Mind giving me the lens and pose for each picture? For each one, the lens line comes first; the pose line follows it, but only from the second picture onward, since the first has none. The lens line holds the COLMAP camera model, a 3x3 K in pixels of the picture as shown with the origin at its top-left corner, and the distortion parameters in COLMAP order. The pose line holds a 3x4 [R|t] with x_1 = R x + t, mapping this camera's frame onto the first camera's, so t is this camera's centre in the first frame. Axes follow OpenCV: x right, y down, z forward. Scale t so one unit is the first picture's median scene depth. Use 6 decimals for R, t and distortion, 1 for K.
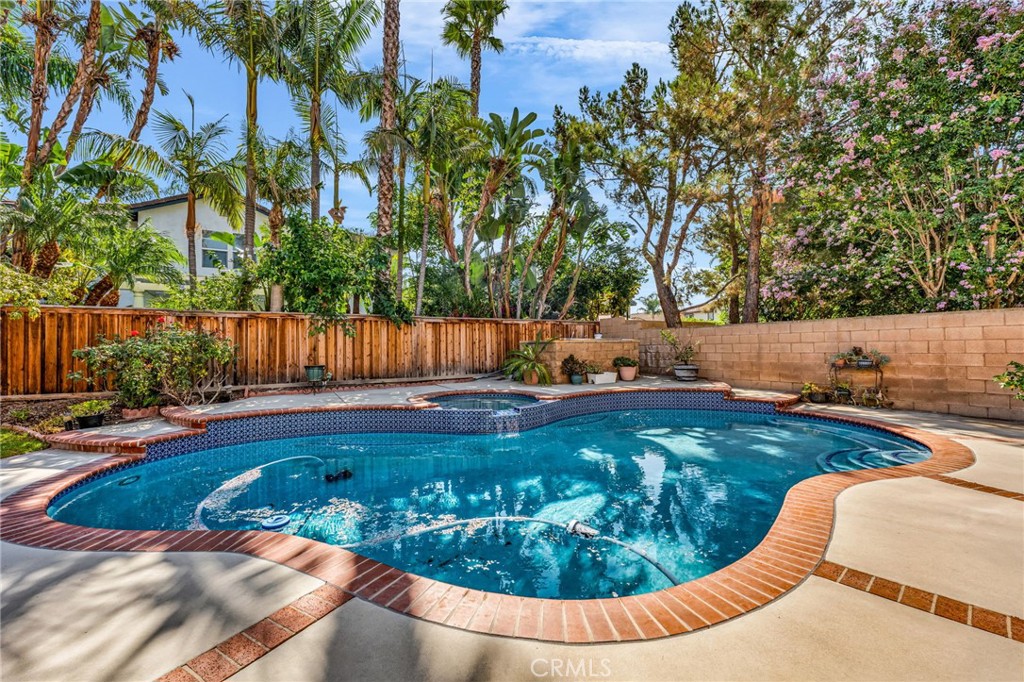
lens RADIAL K [[410.4, 0, 507.5], [0, 410.4, 344.8], [0, 0, 1]] dist [-0.001778, 0.000128]
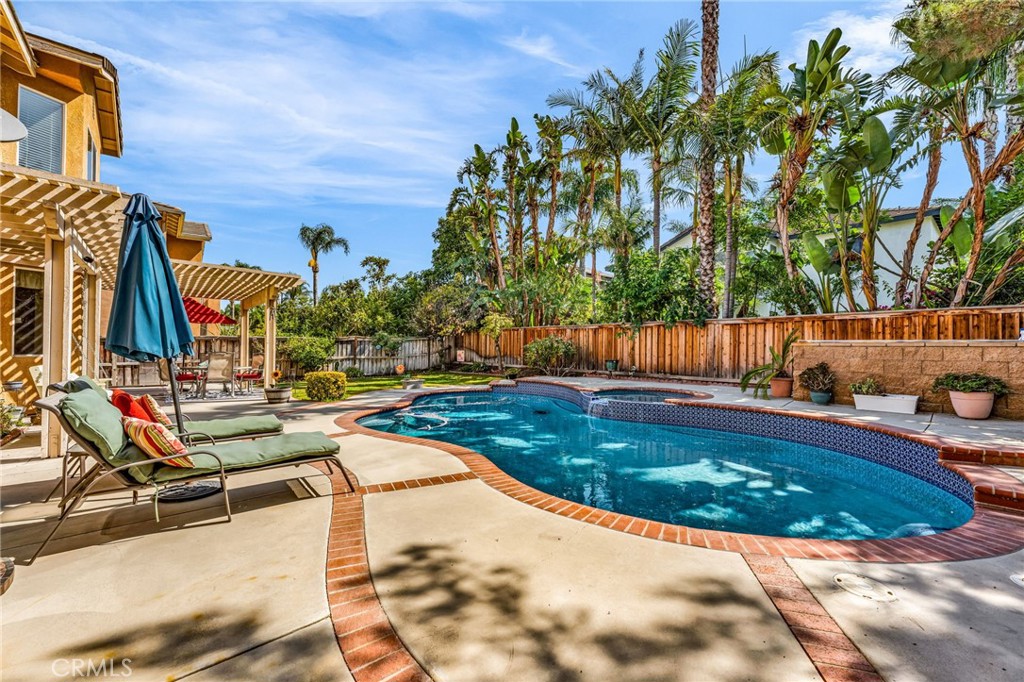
lens RADIAL K [[424.1, 0, 511.2], [0, 424.1, 344.5], [0, 0, 1]] dist [0.001102, 0.000197]
pose [[0.156464, 0.006662, -0.987661, 1.000242], [-0.007429, 0.999957, 0.005568, -0.009679], [0.987656, 0.006466, 0.156506, 0.423800]]
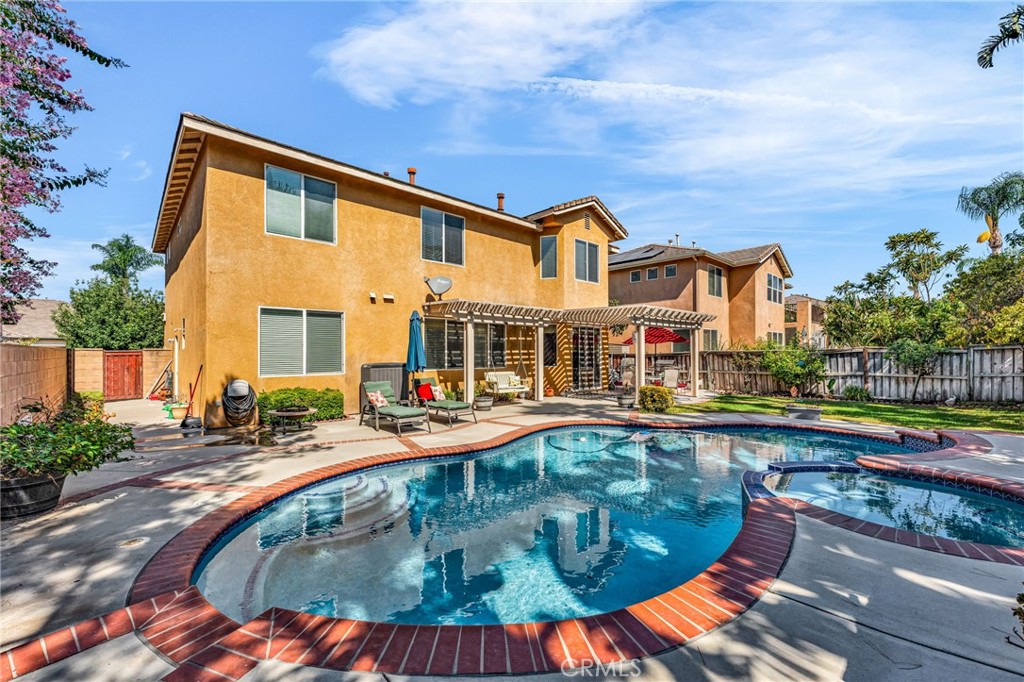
lens RADIAL K [[410.4, 0, 507.5], [0, 410.4, 344.8], [0, 0, 1]] dist [-0.001778, 0.000128]
pose [[-0.979490, 0.014060, -0.201000, 0.481016], [0.017711, 0.999709, -0.016379, -0.043416], [0.200711, -0.019603, -0.979454, 1.312334]]
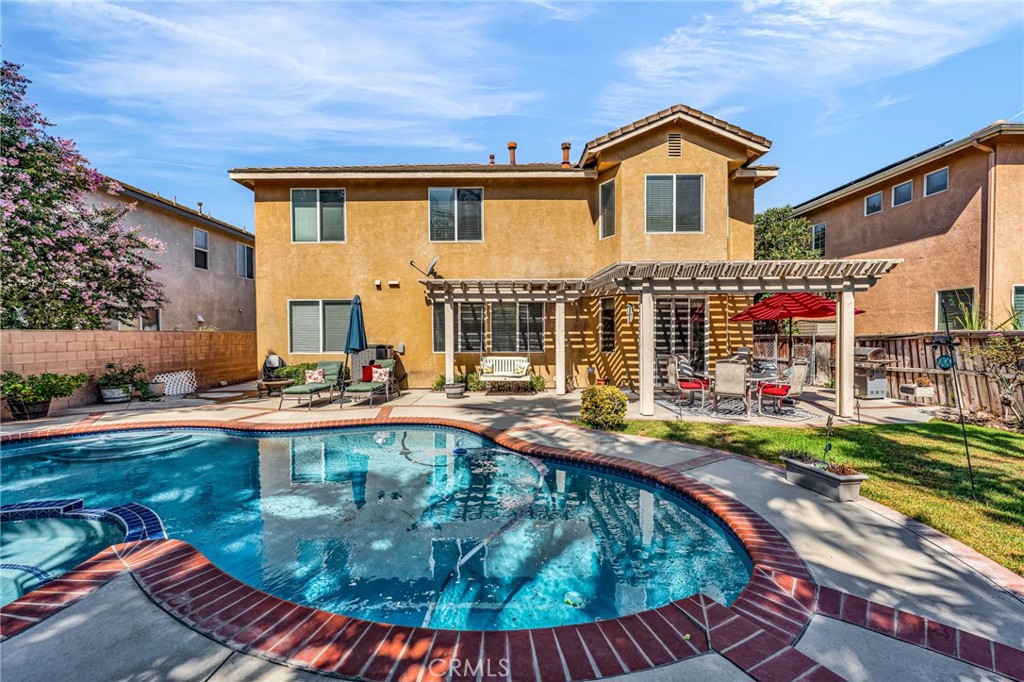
lens RADIAL K [[410.4, 0, 507.5], [0, 410.4, 344.8], [0, 0, 1]] dist [-0.001778, 0.000128]
pose [[-0.856634, 0.005062, 0.515900, -0.533844], [0.016244, 0.999721, 0.017163, -0.028858], [-0.515669, 0.023083, -0.856477, 0.935476]]
